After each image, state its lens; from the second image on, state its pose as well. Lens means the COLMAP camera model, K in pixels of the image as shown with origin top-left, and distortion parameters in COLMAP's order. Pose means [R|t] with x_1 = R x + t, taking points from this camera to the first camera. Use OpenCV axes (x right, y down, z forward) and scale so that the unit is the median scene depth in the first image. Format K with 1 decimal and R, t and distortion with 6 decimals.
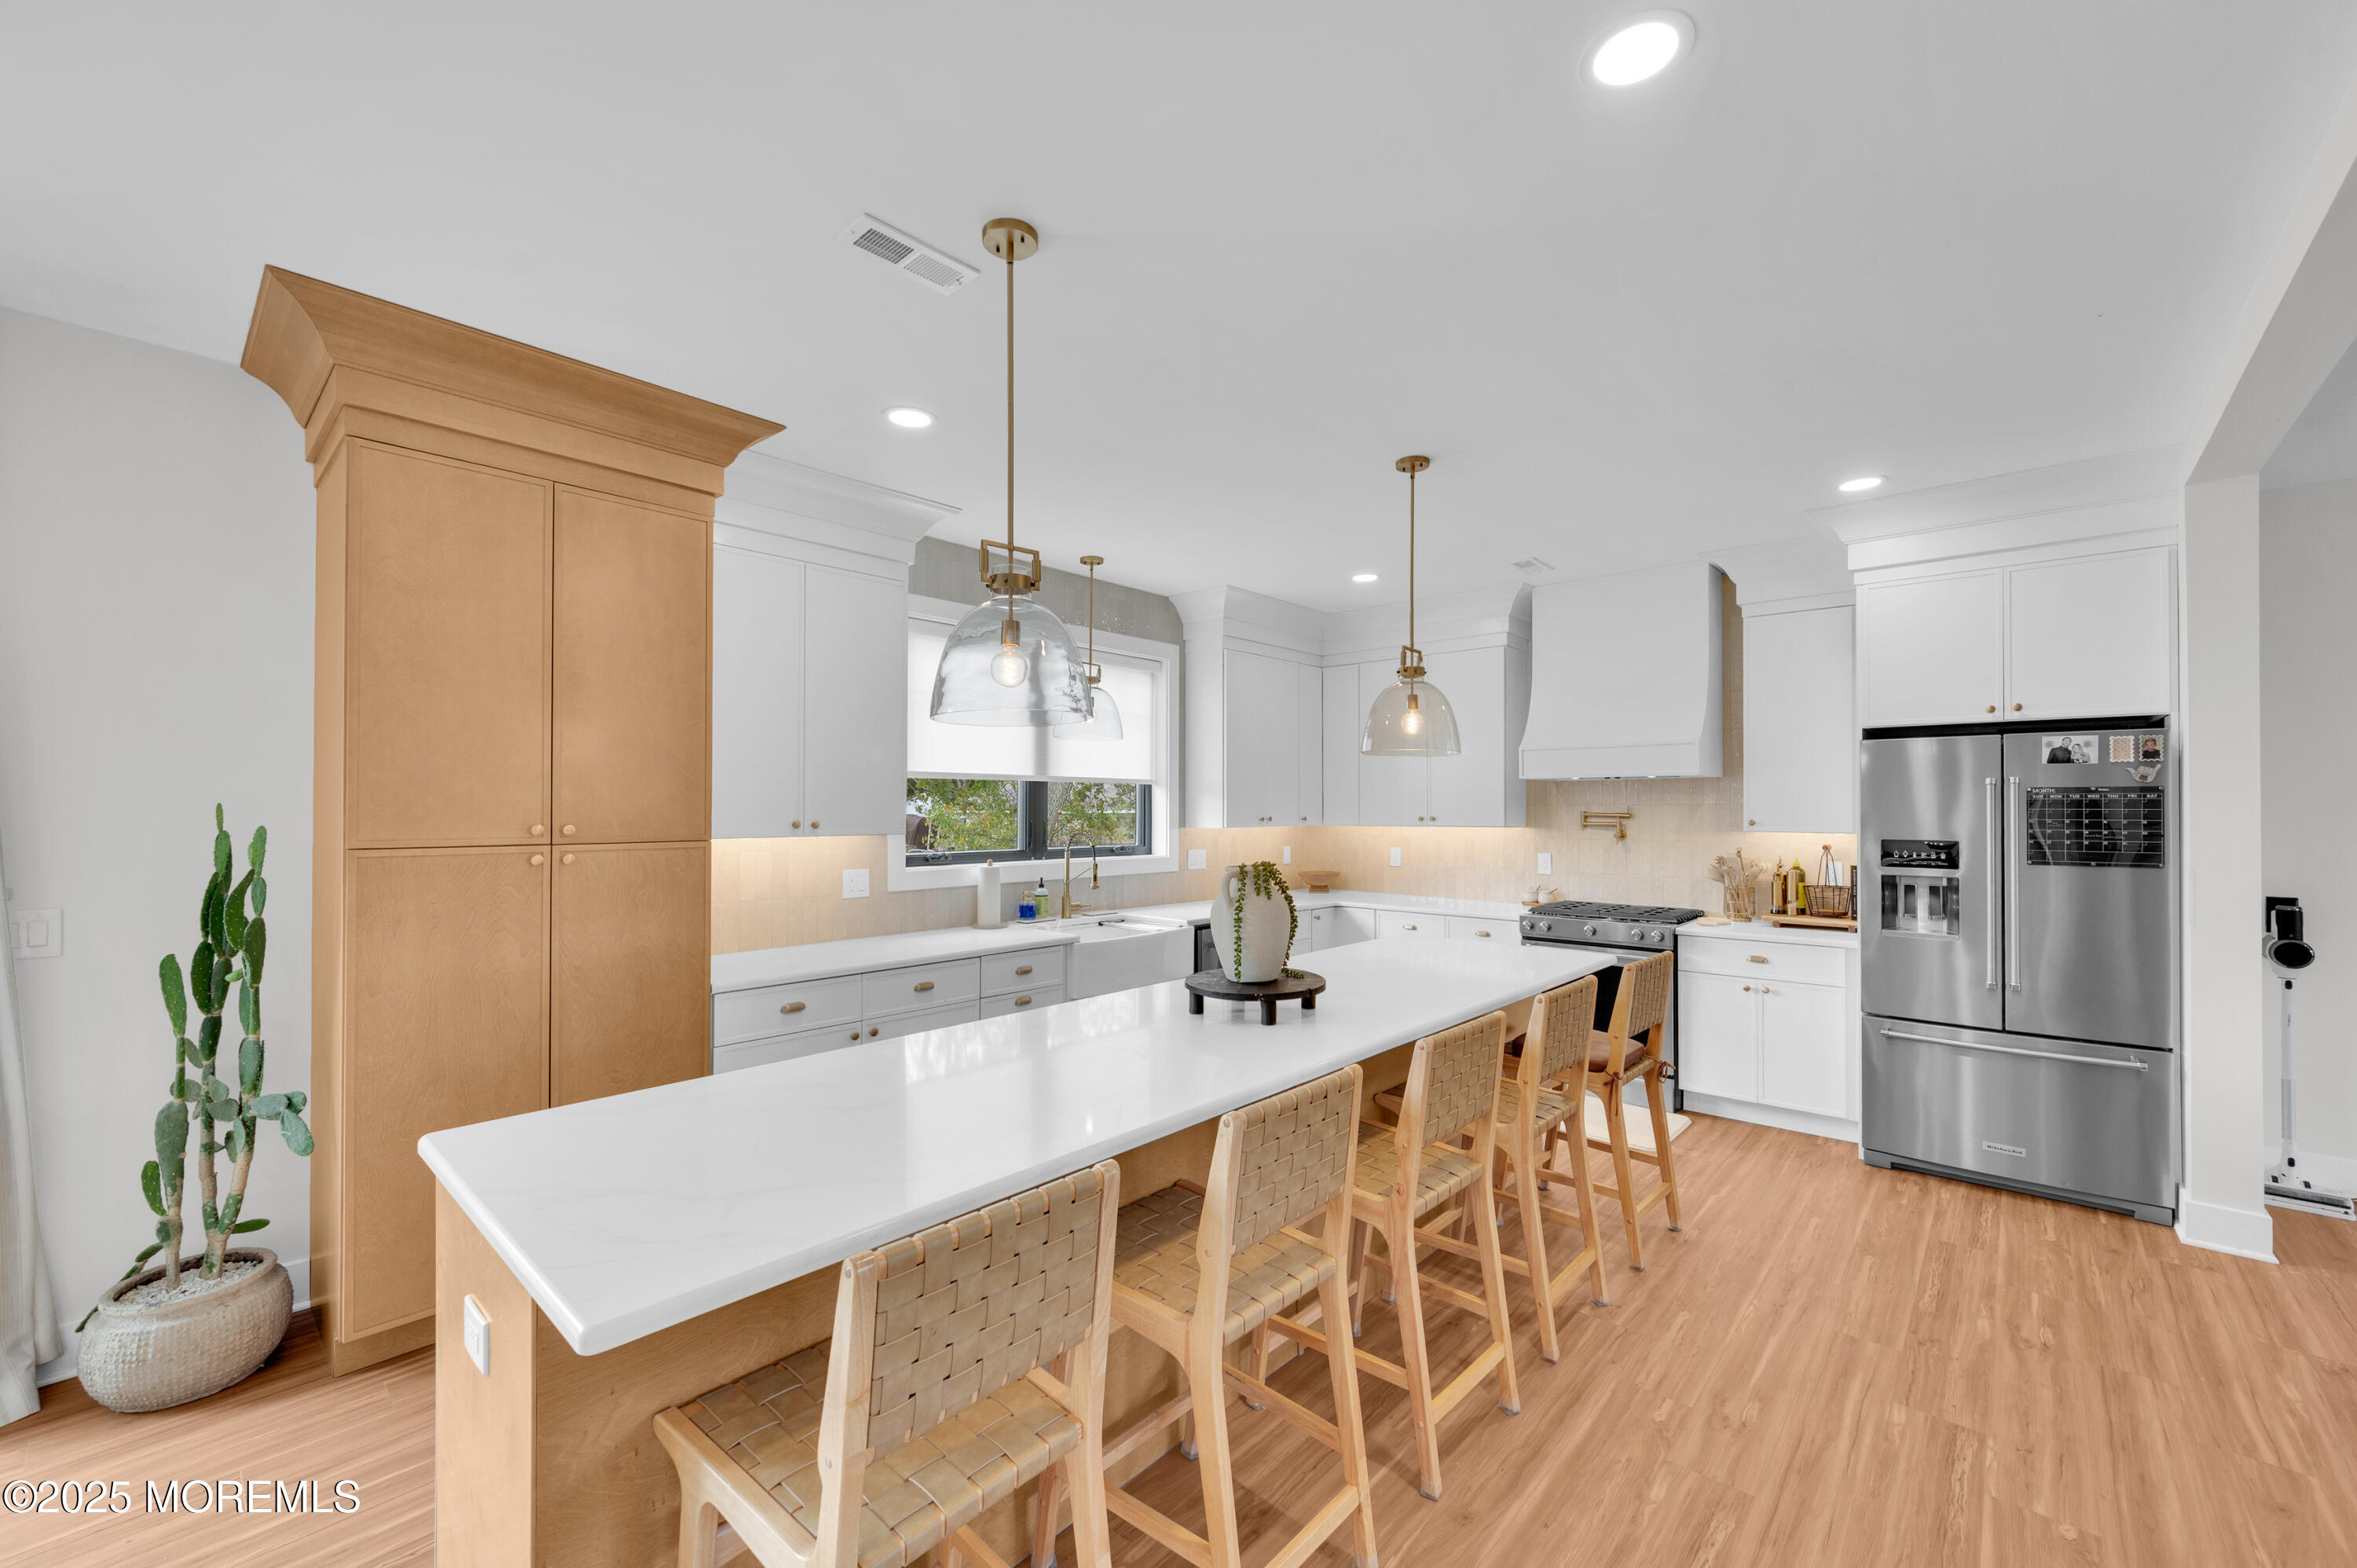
lens RADIAL K [[931.3, 0, 1199.6], [0, 931.3, 803.4], [0, 0, 1]] dist [0.002528, -0.000958]
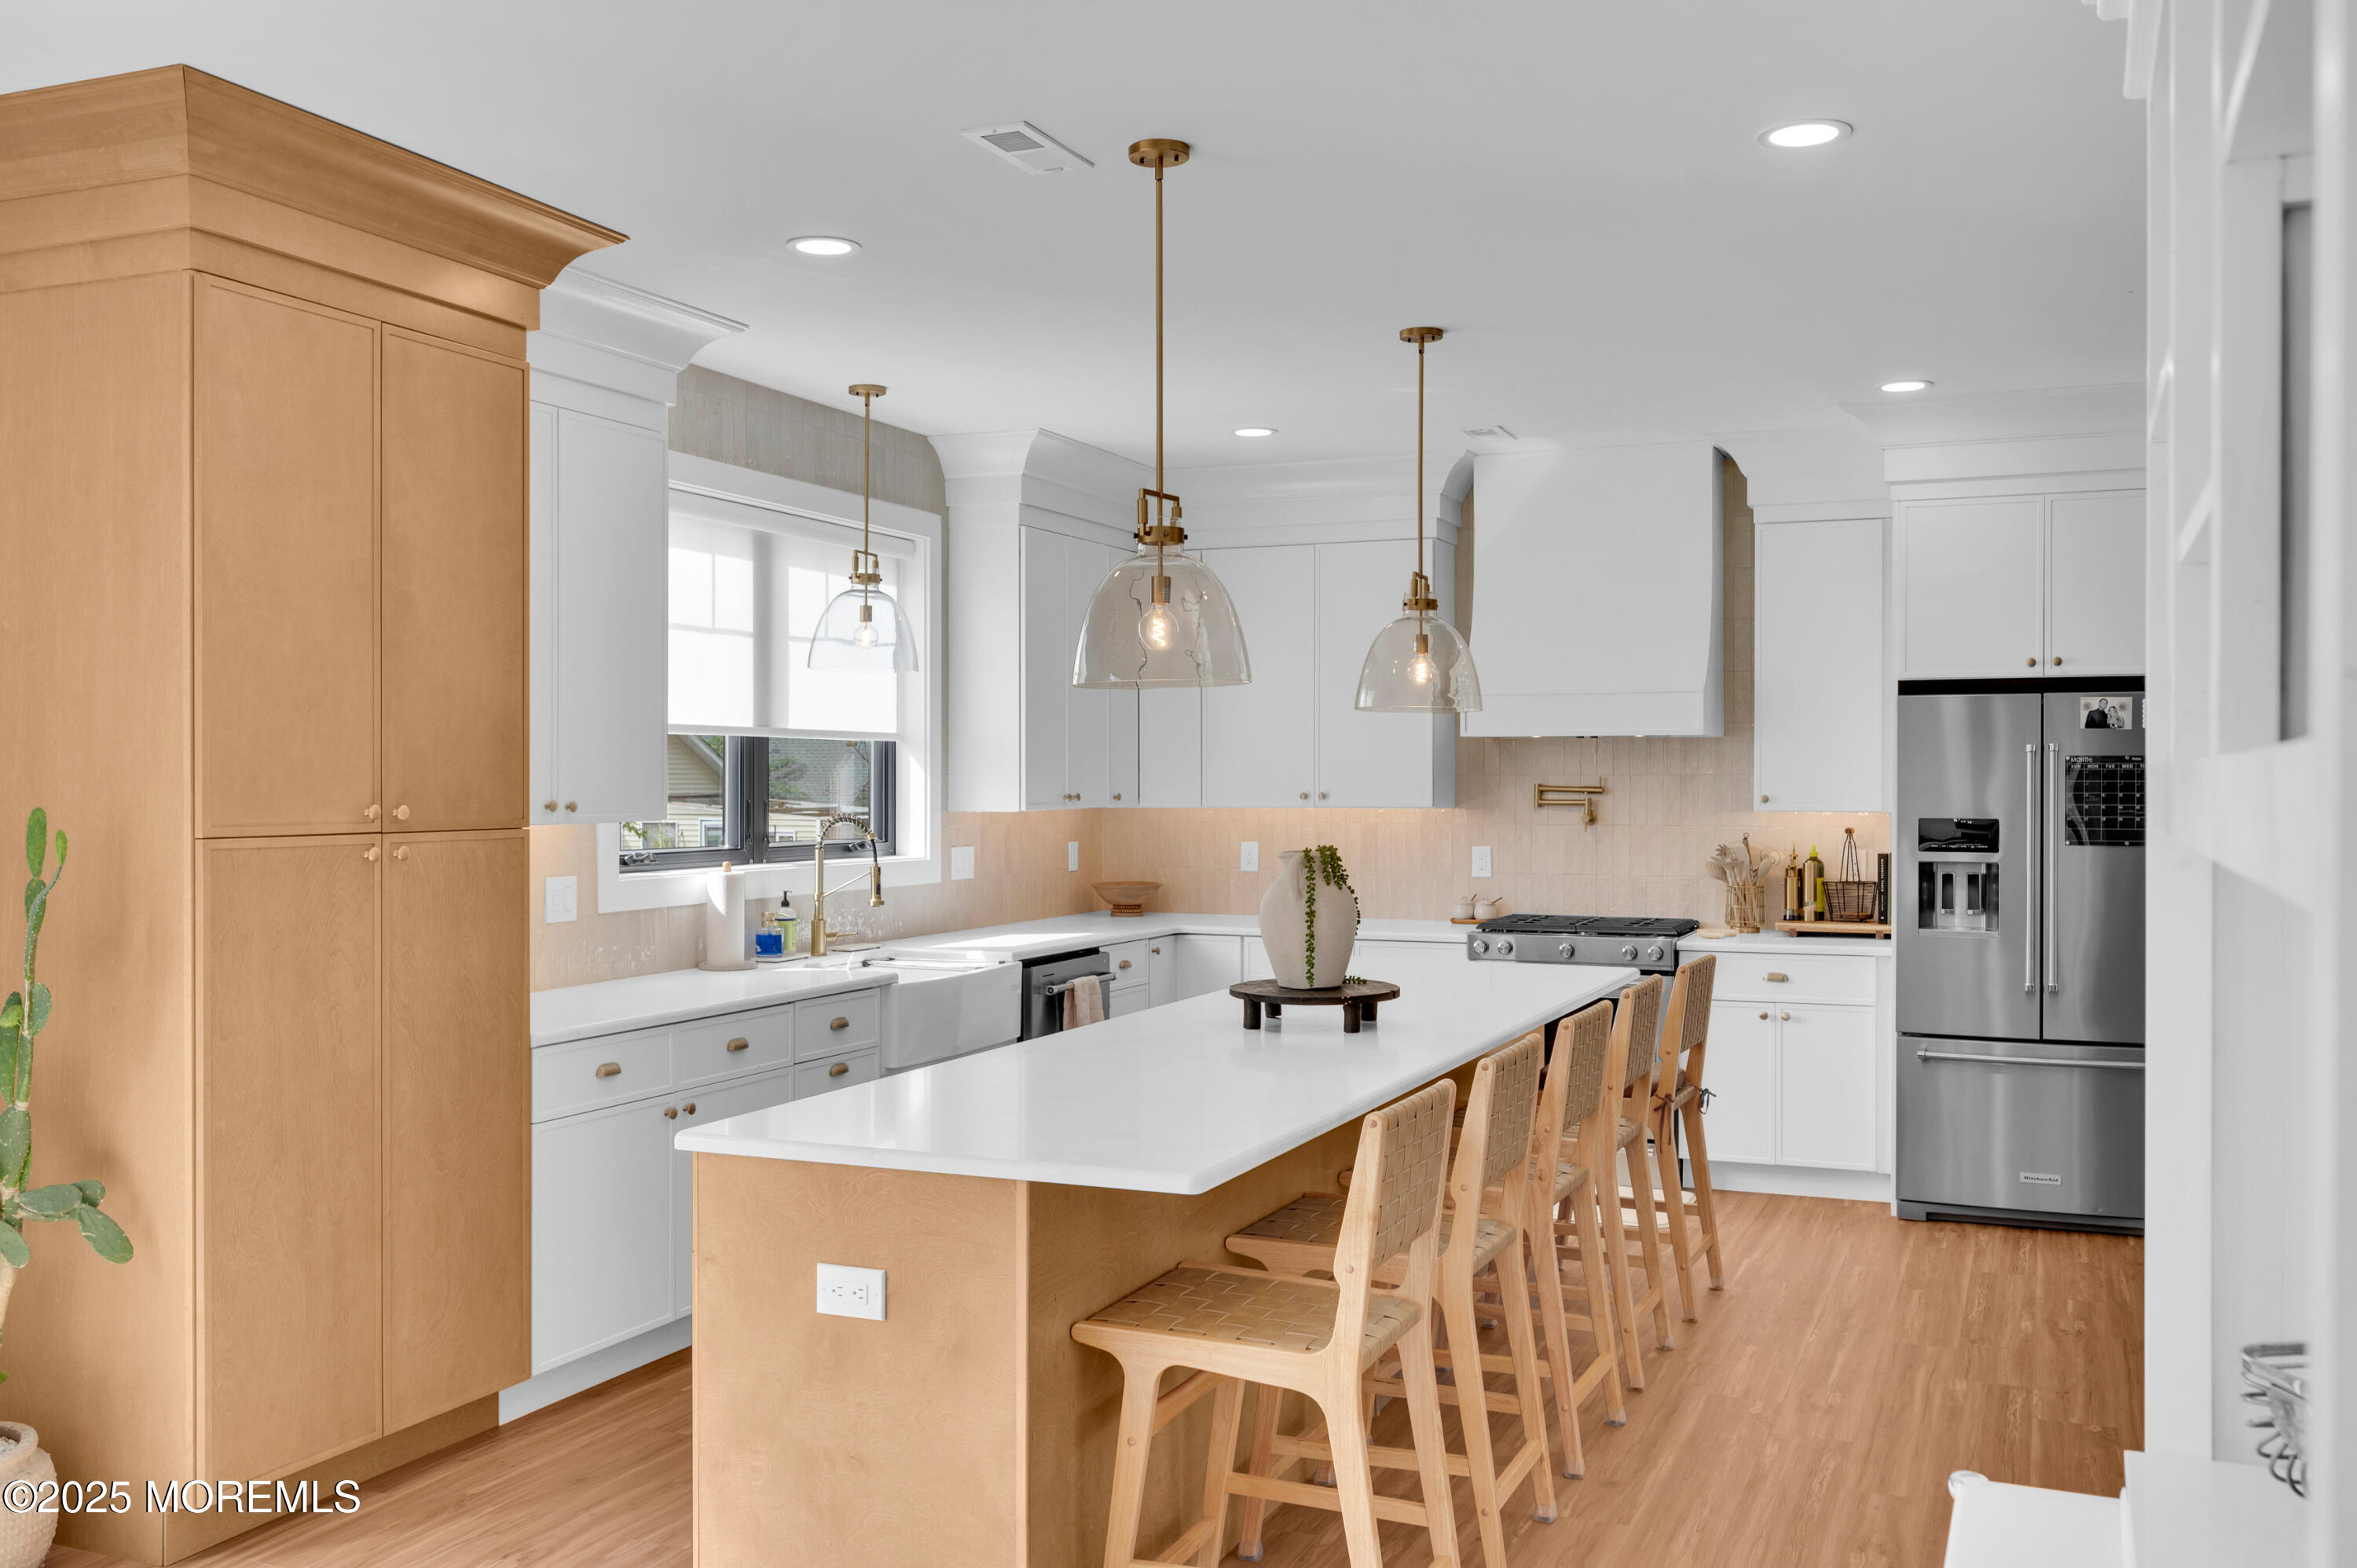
lens RADIAL K [[2040.7, 0, 1179.6], [0, 2040.7, 787.1], [0, 0, 1]] dist [-0.004754, 0.016528]
pose [[0.949441, -0.001689, 0.313941, -0.454405], [-0.001696, 0.999943, 0.010511, -0.006407], [-0.313941, -0.010512, 0.949384, -0.502536]]
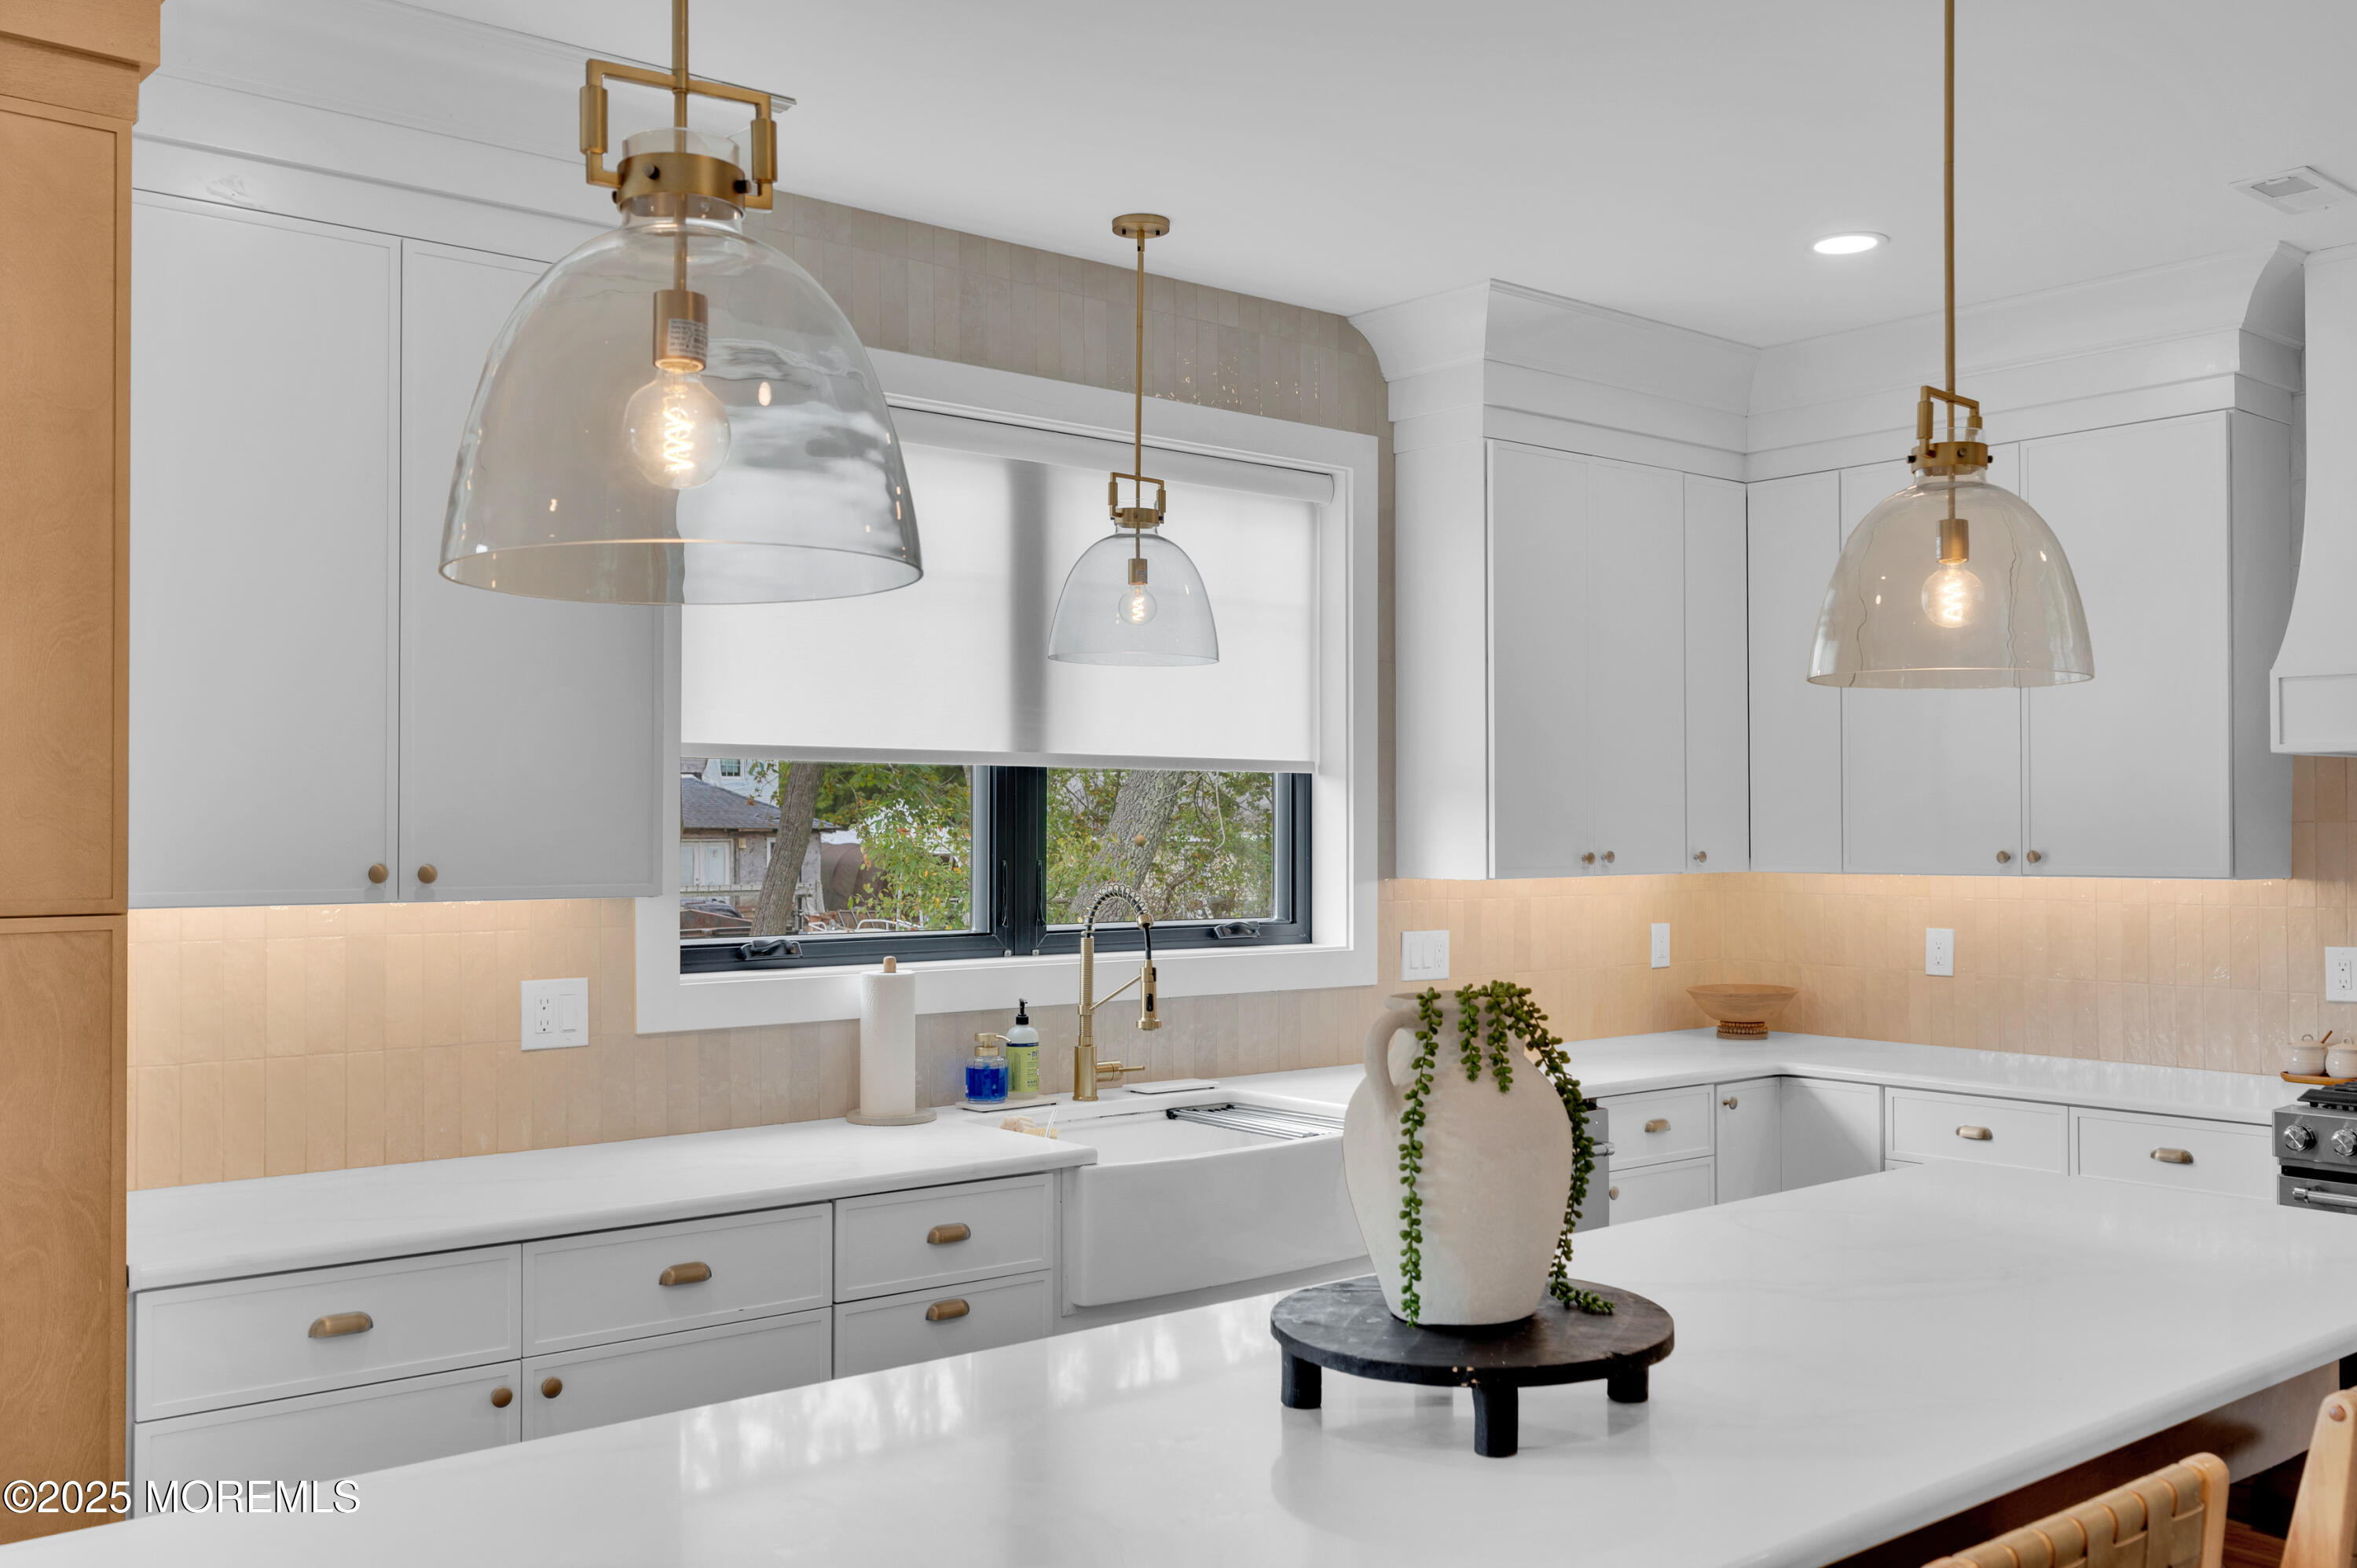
lens RADIAL K [[2040.7, 0, 1160.8], [0, 2040.7, 796.2], [0, 0, 1]] dist [-0.004754, 0.016528]
pose [[0.985721, -0.005337, -0.168301, 0.054499], [0.003465, 0.999929, -0.011417, 0.000138], [0.168350, 0.010671, 0.985670, 0.154728]]
